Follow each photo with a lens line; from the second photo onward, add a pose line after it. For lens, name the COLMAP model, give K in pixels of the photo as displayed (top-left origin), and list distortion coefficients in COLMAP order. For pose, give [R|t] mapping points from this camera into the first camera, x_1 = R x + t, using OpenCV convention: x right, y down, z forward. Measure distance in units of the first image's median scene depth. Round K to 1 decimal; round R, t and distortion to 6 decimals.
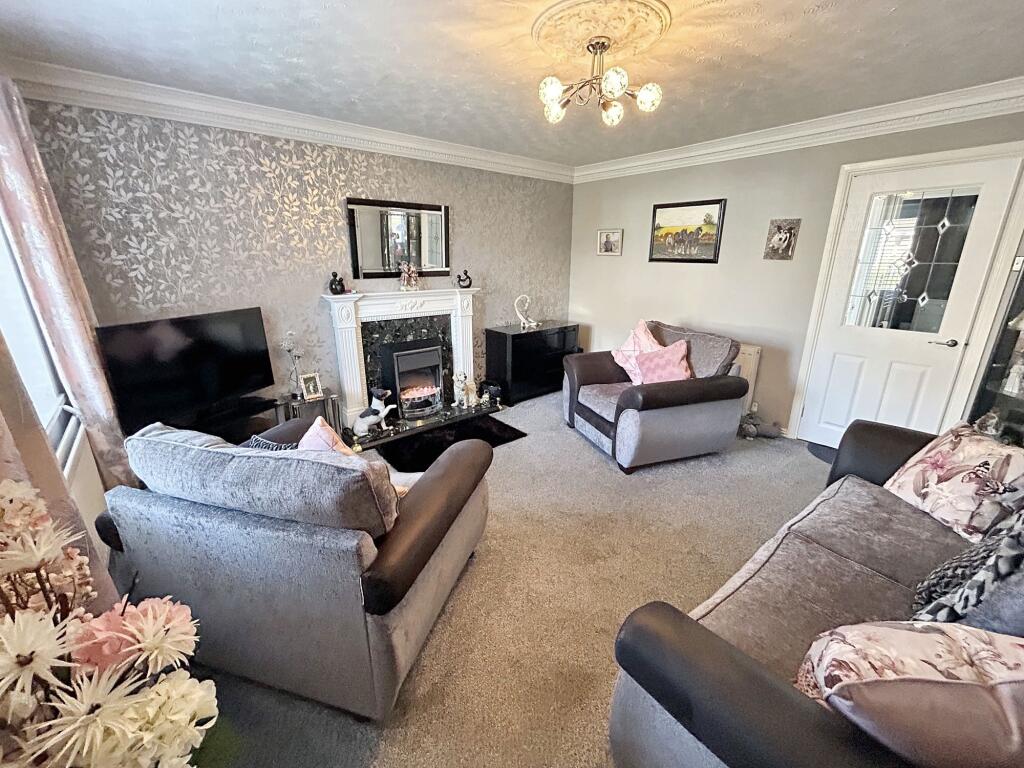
lens RADIAL K [[417.5, 0, 509.4], [0, 417.5, 386.5], [0, 0, 1]] dist [-0.010511, 0.001251]
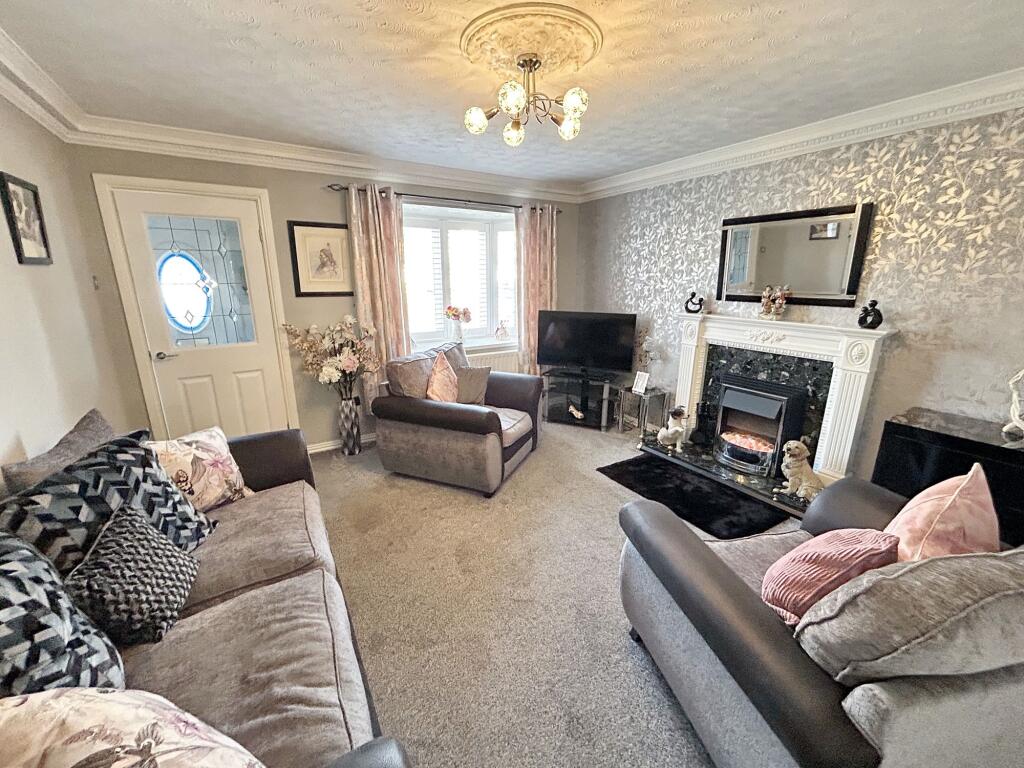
lens RADIAL K [[417.5, 0, 509.1], [0, 417.5, 385.5], [0, 0, 1]] dist [-0.010511, 0.001251]
pose [[-0.148307, 0.248668, -0.957167, 0.664865], [-0.296459, 0.912179, 0.282915, -0.197152], [0.943460, 0.325719, -0.061563, 0.630976]]
